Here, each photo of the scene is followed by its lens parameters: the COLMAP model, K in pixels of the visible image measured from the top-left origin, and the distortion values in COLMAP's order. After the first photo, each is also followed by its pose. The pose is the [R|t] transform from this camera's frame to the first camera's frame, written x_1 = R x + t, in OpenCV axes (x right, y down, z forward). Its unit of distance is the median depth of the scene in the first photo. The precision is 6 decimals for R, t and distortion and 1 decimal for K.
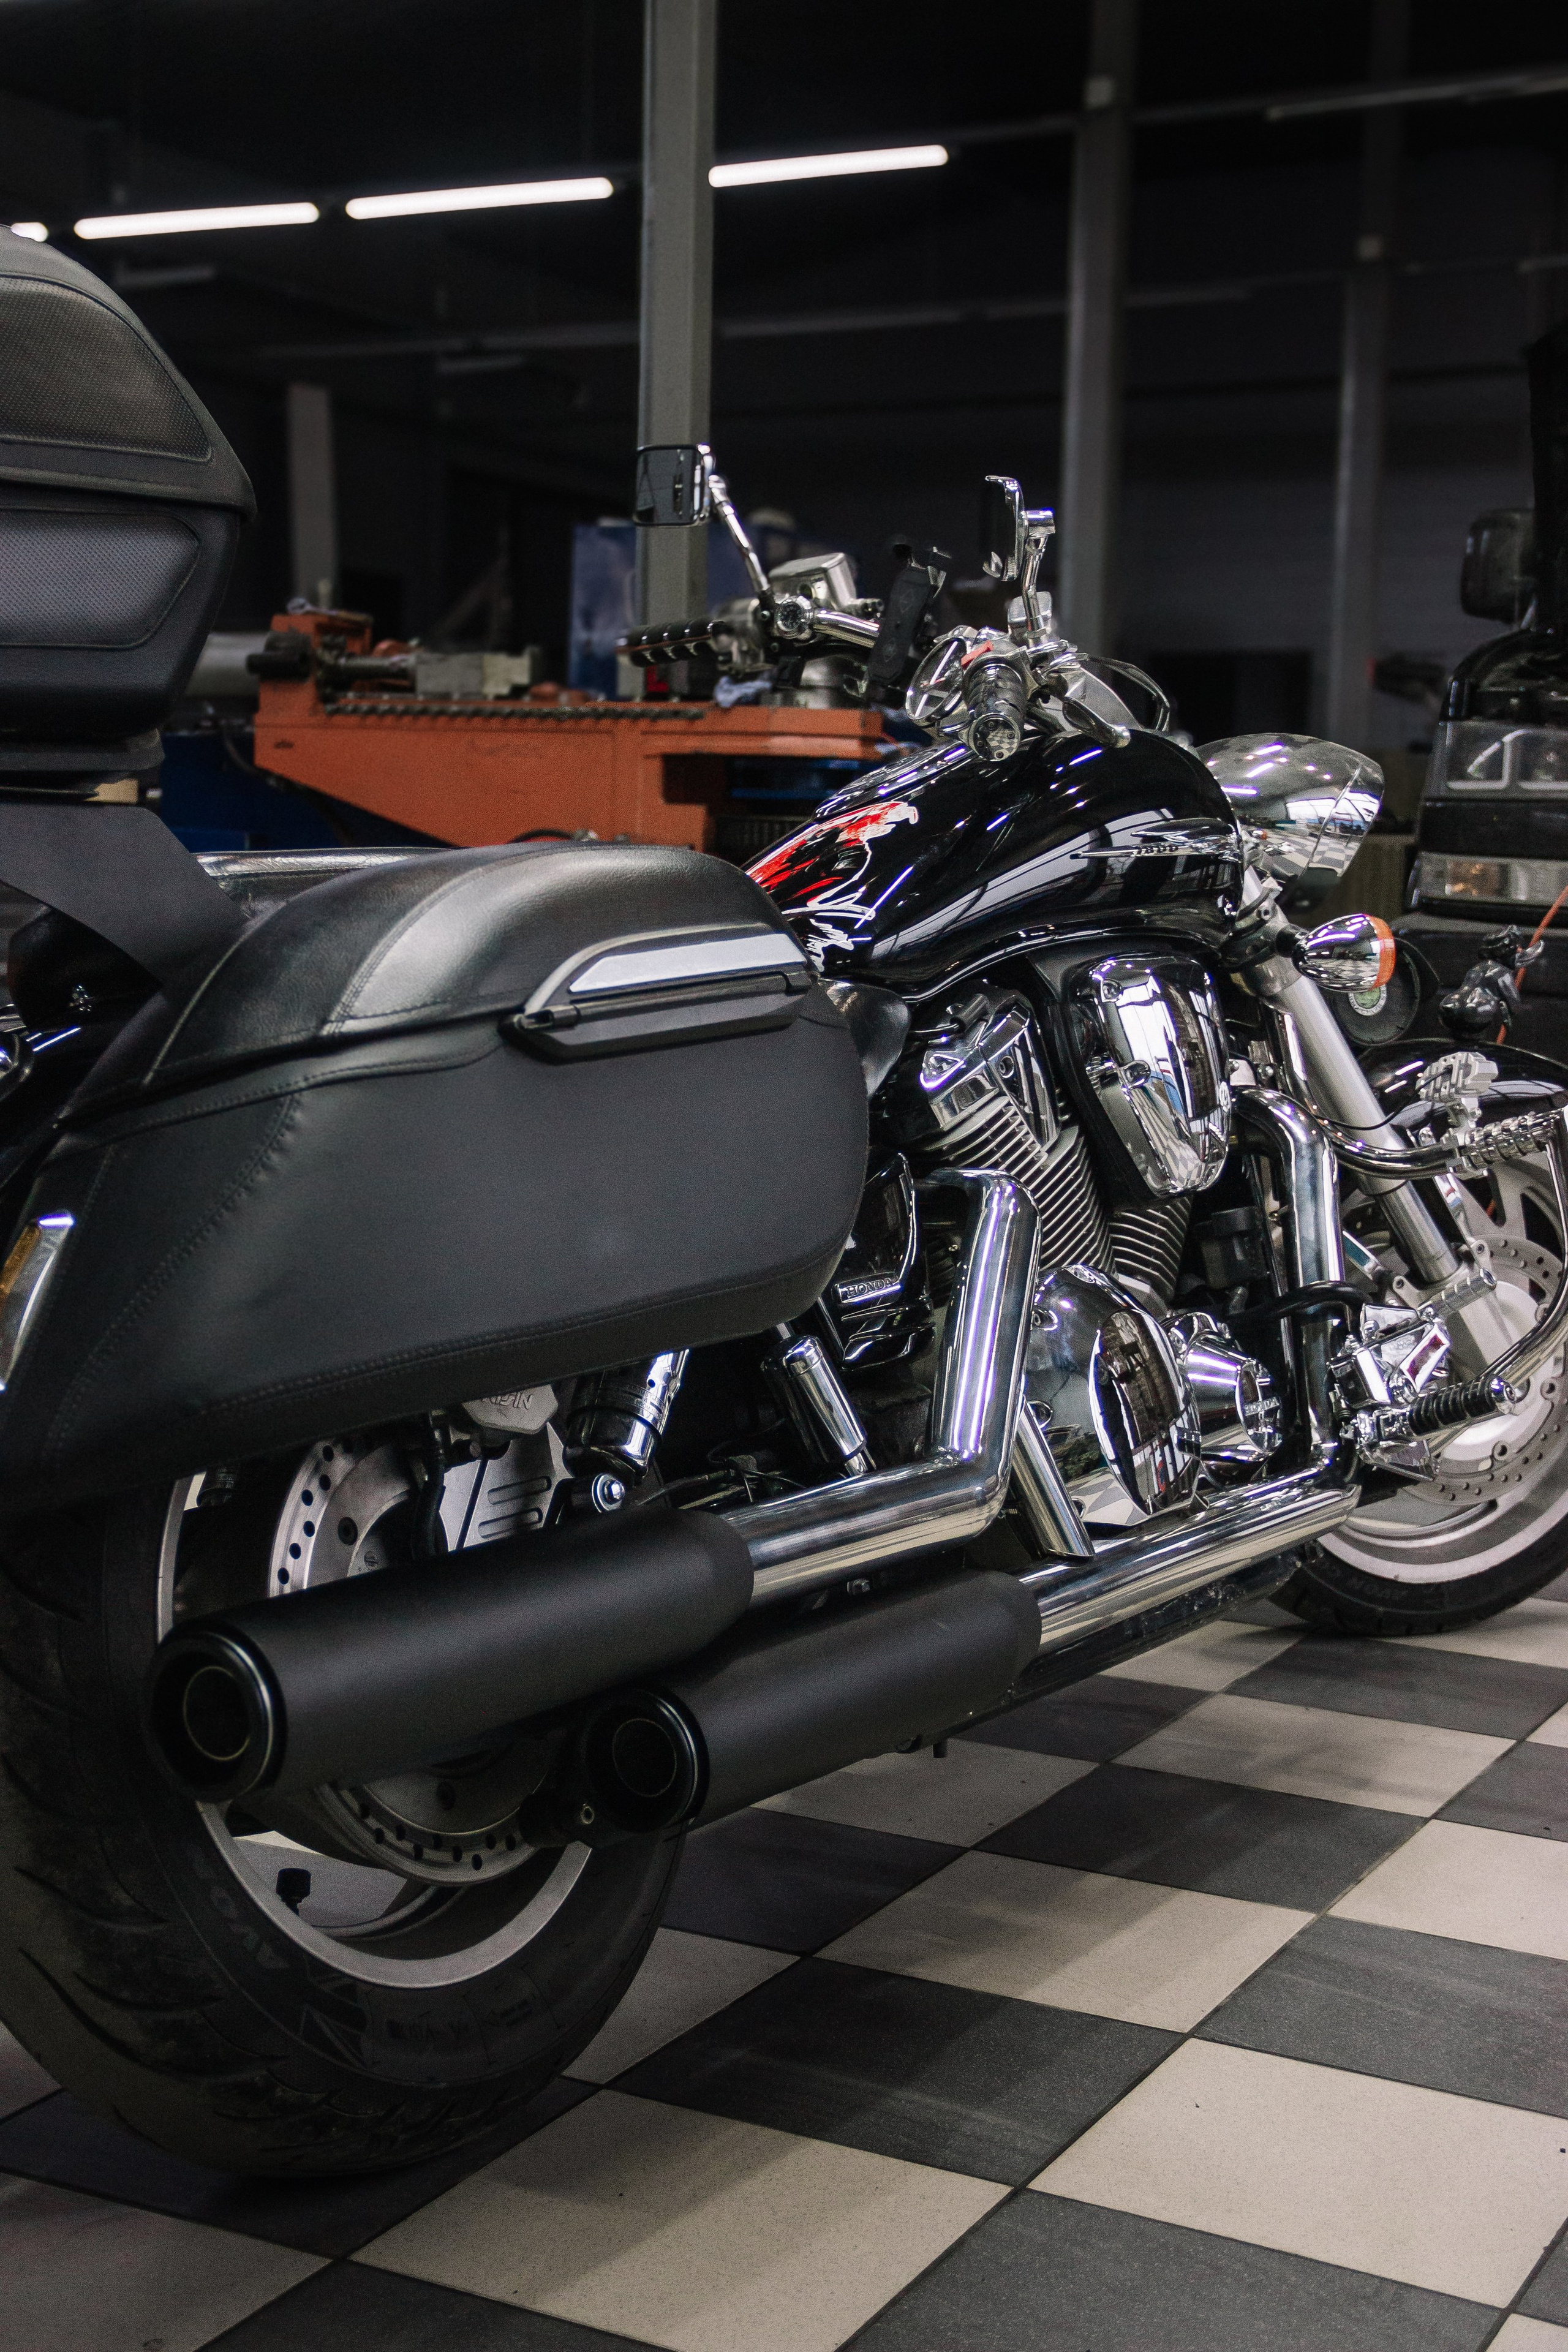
lens RADIAL K [[3165.2, 0, 778.5], [0, 3165.2, 1228.5], [0, 0, 1]] dist [0.128812, 0.008918]
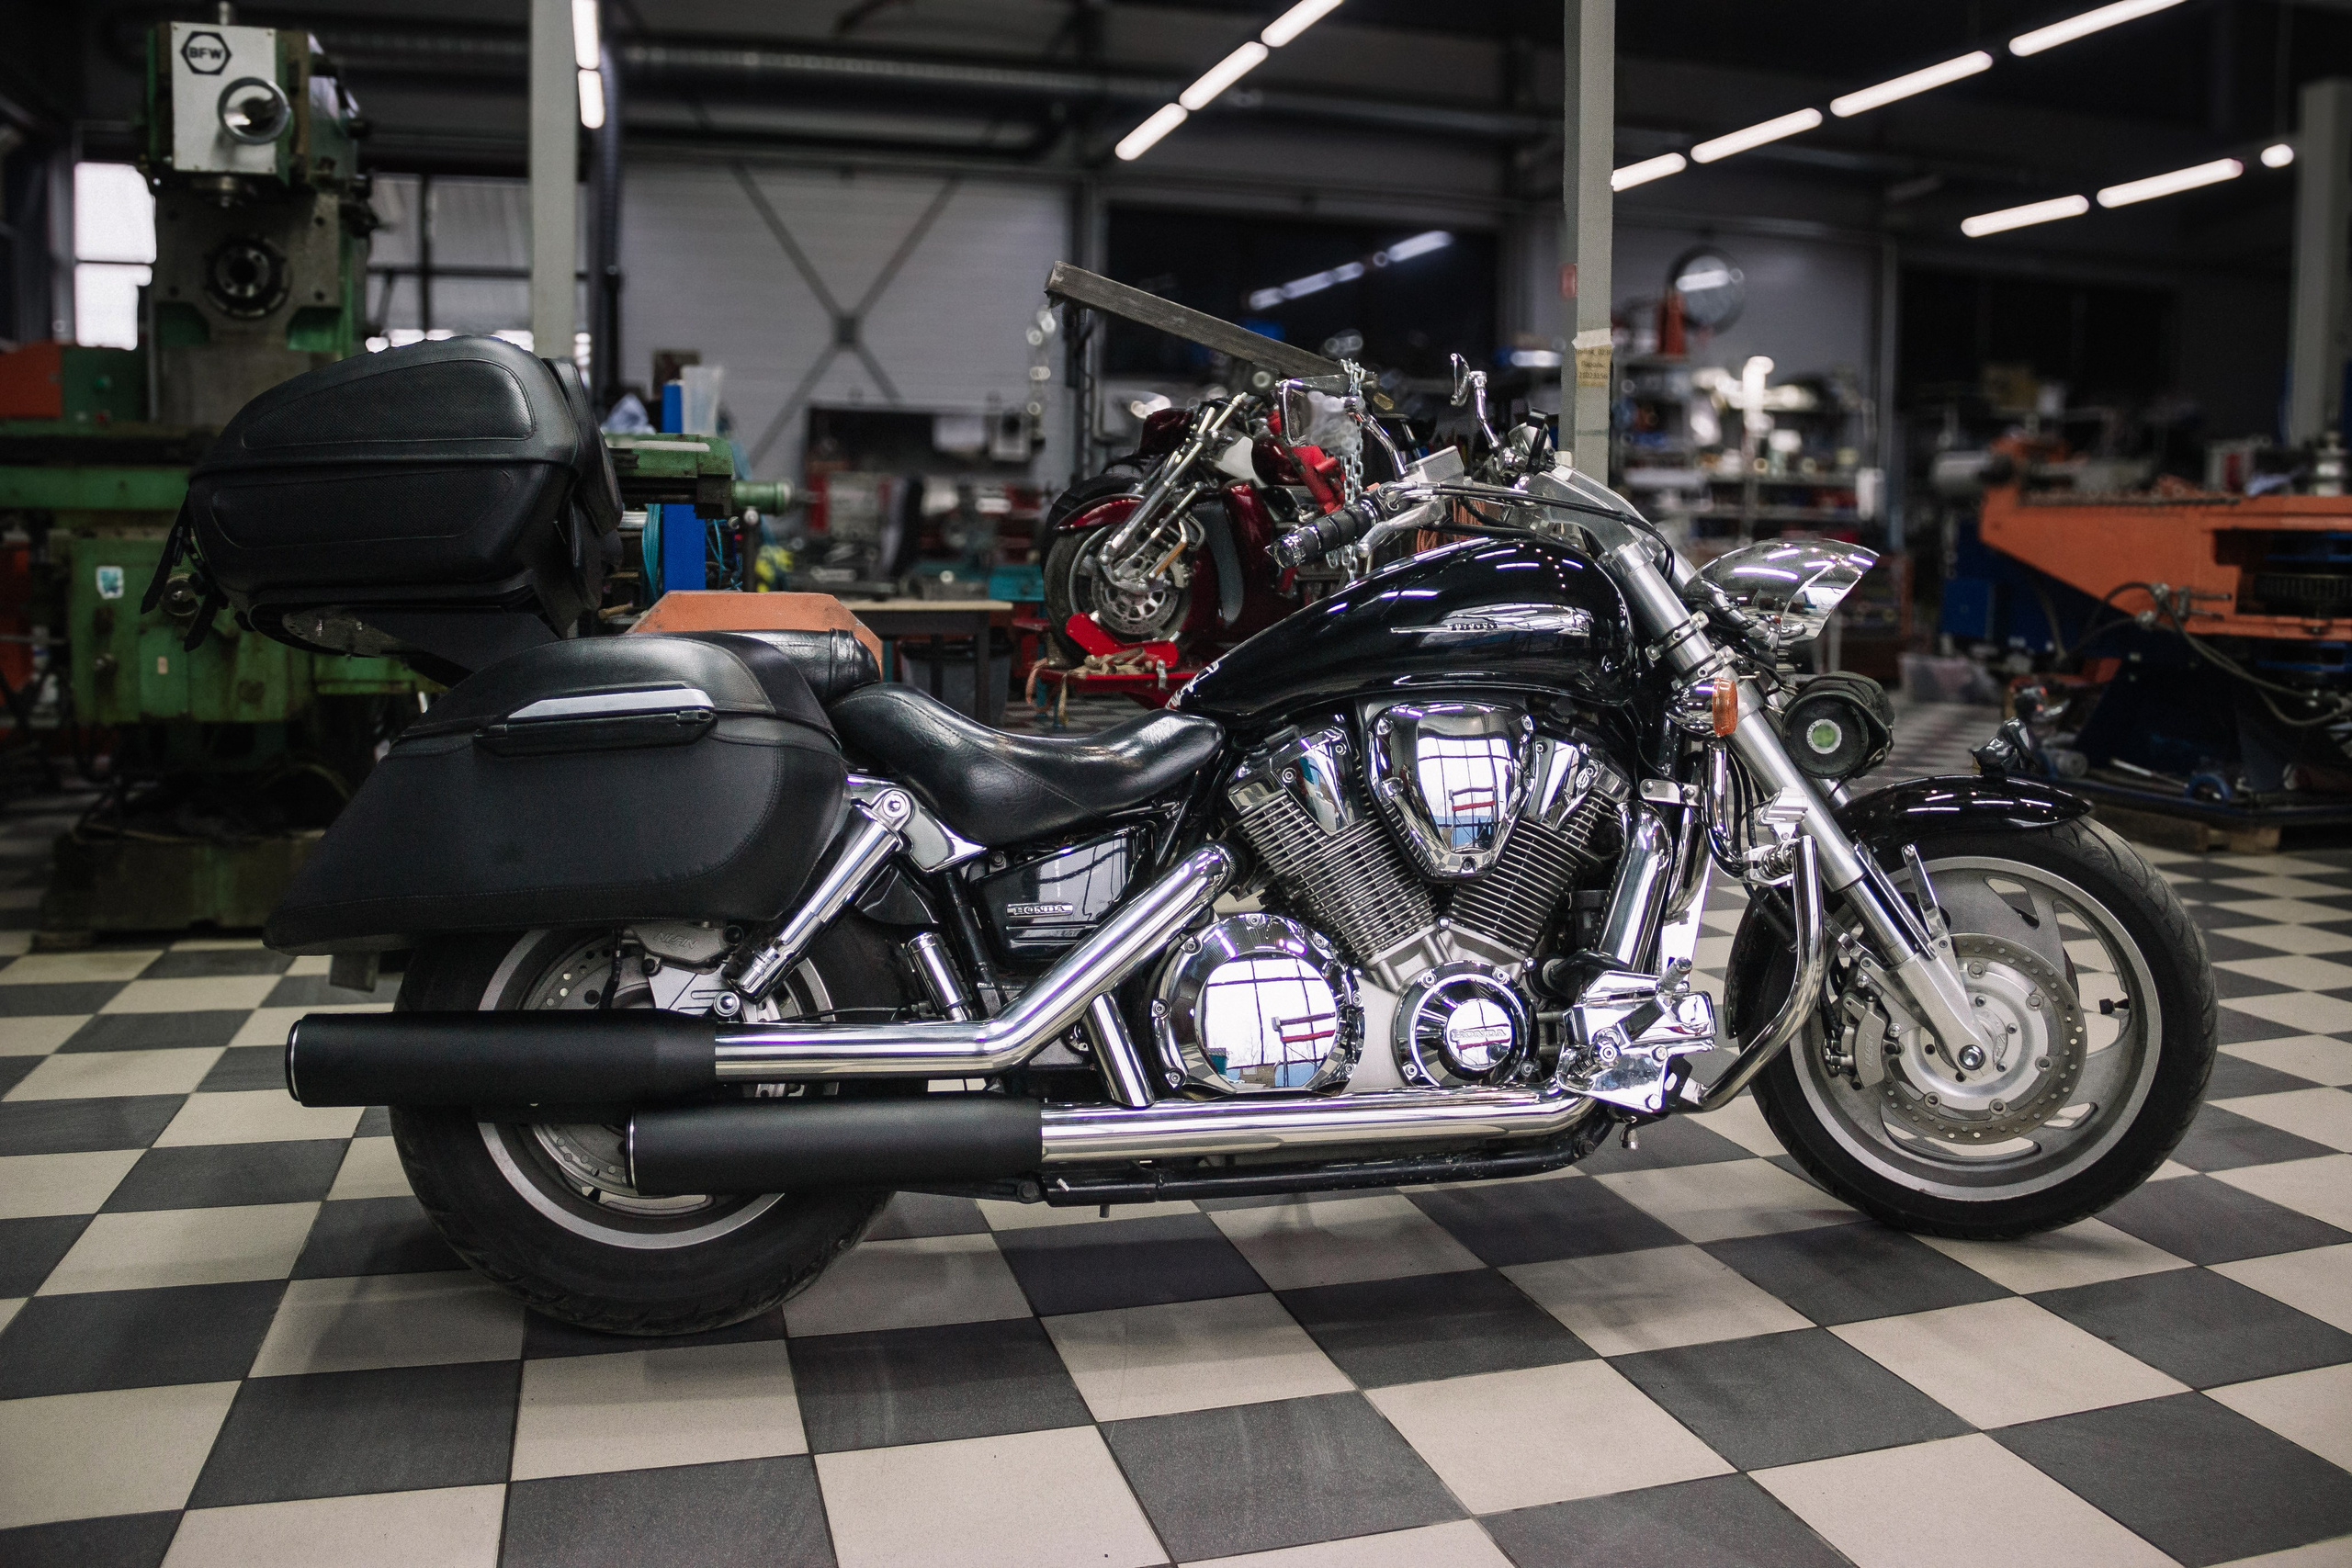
lens RADIAL K [[1900.7, 0, 1235.0], [0, 1900.7, 787.0], [0, 0, 1]] dist [-0.178631, 0.111381]
pose [[0.705407, 0.070193, -0.705319, 0.654872], [-0.073539, 0.996962, 0.025669, -0.065657], [0.704978, 0.033762, 0.708425, 0.341358]]
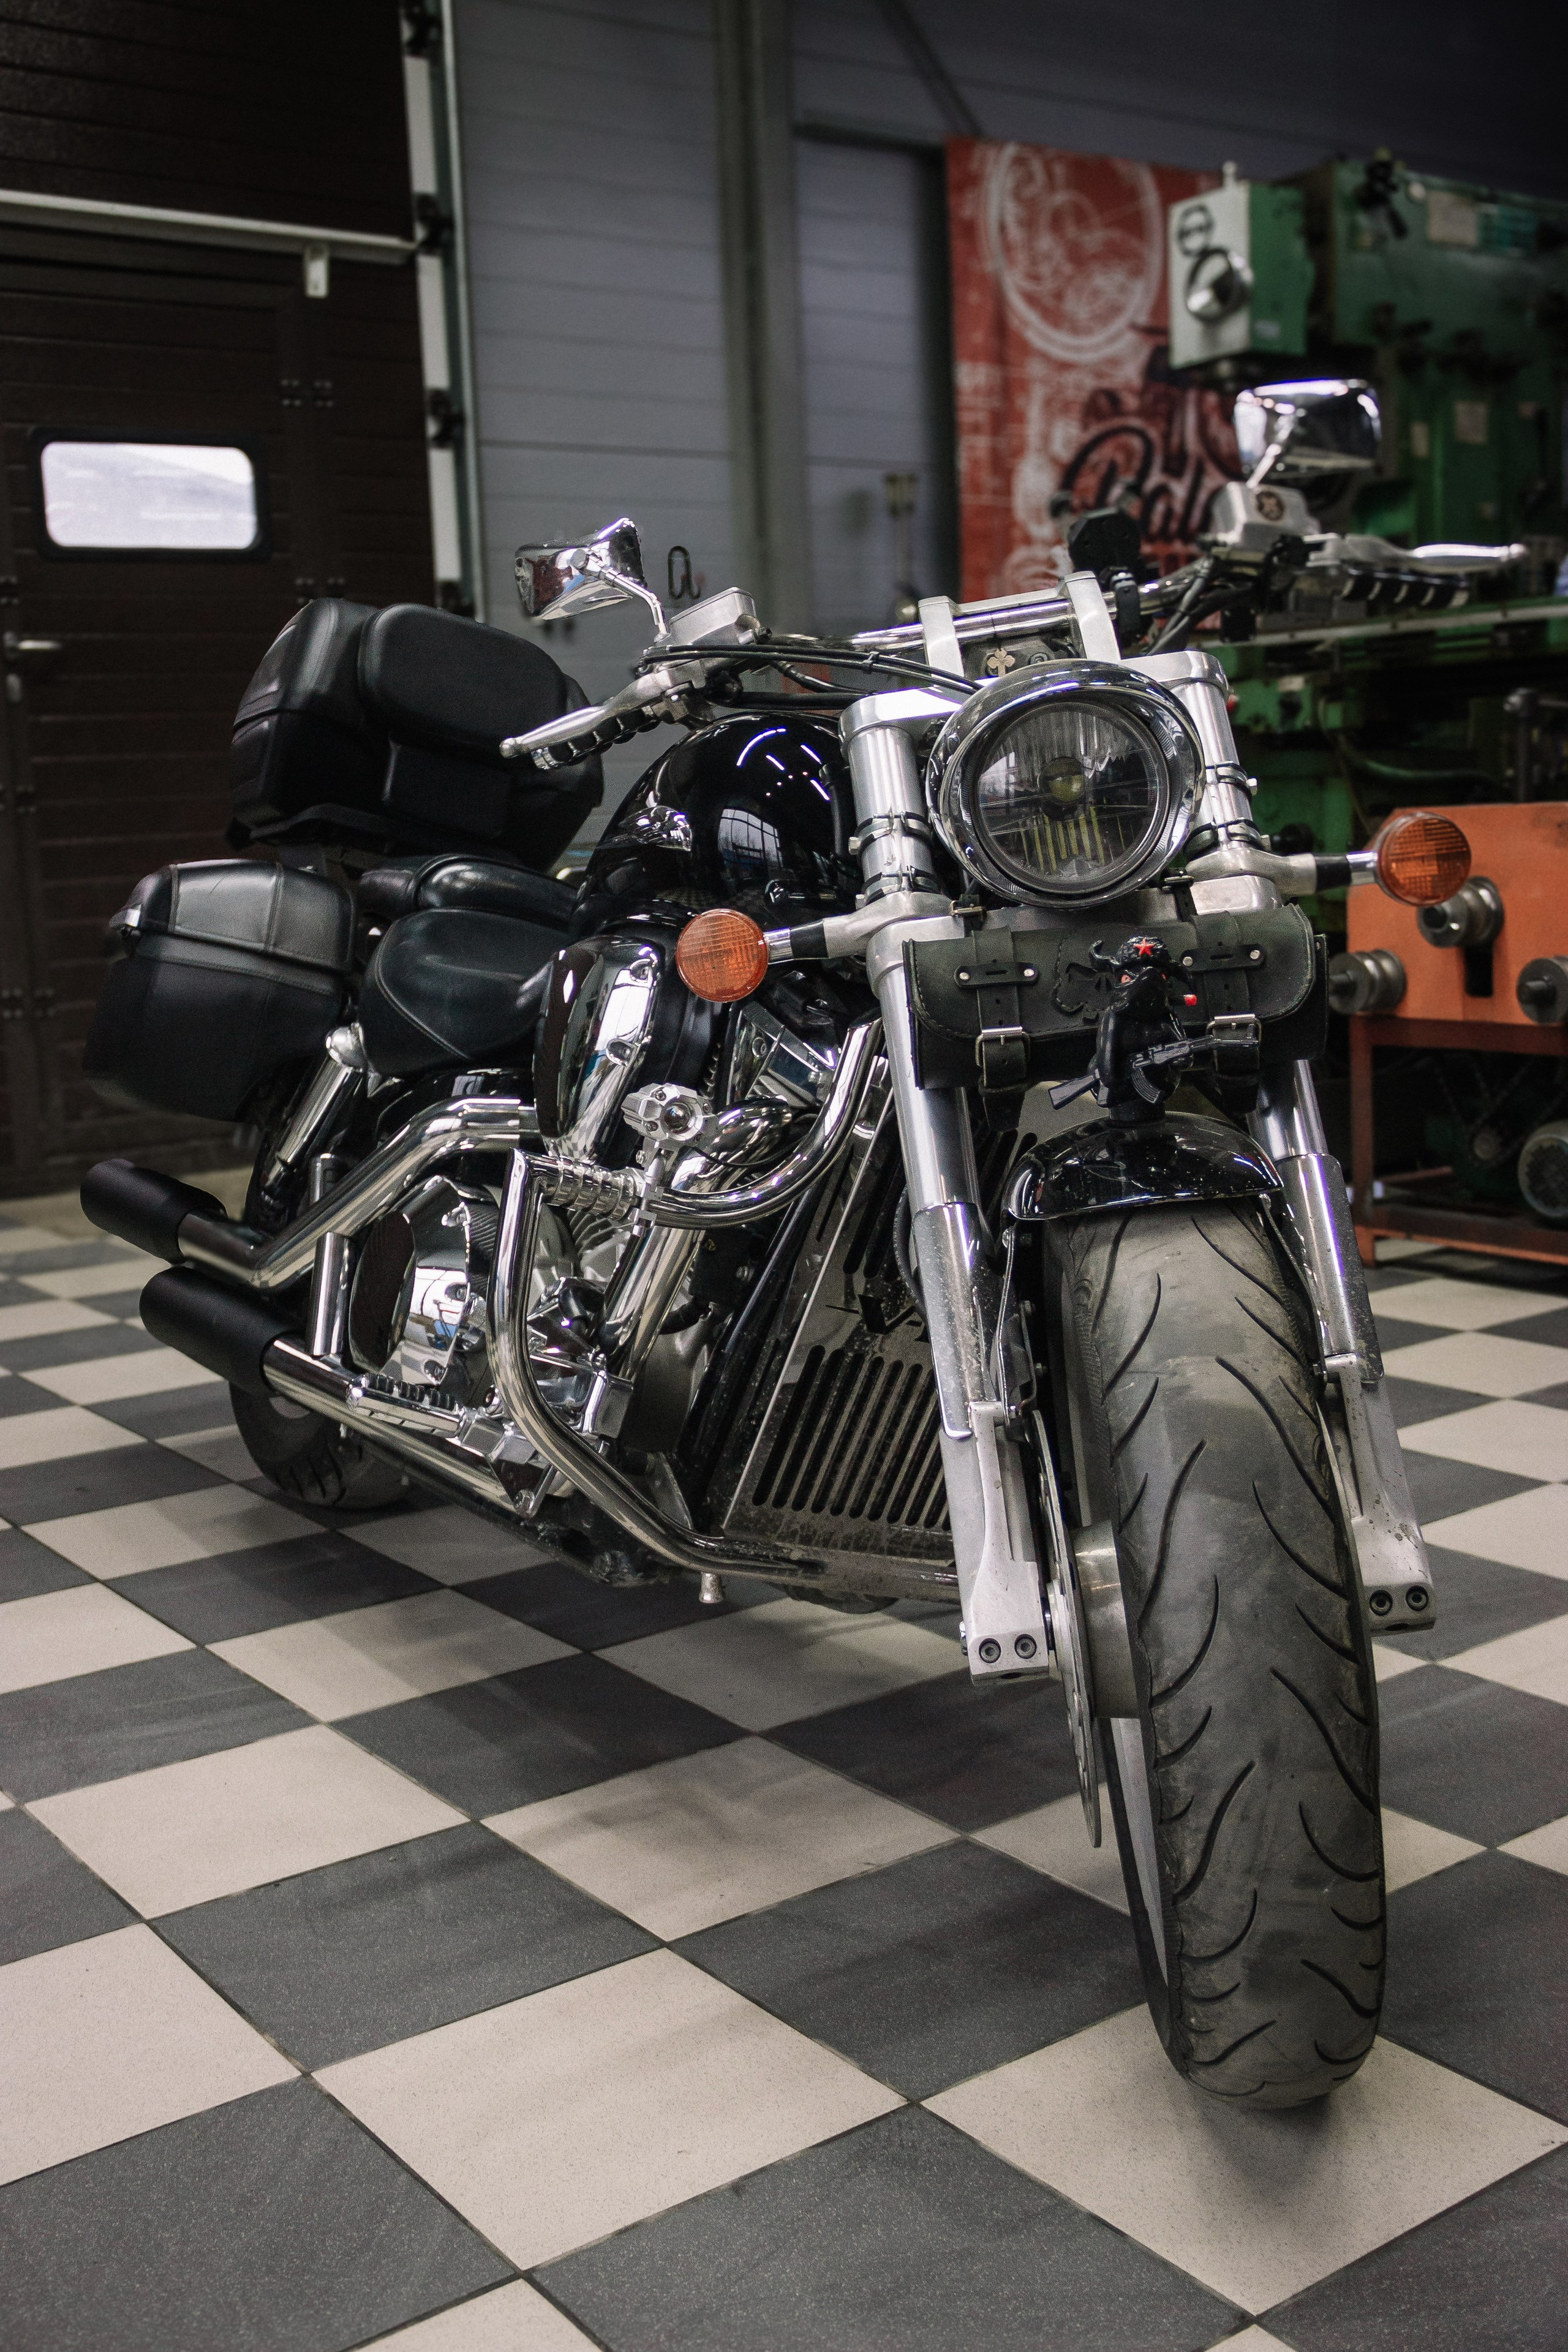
lens RADIAL K [[2414.4, 0, 784.0], [0, 2414.4, 1176.0], [0, 0, 1]] dist [-0.061377, 0.009738]
pose [[-0.448313, 0.126351, -0.884901, 0.839843], [-0.064600, 0.982791, 0.173056, -0.160022], [0.891539, 0.134748, -0.432436, 1.445426]]
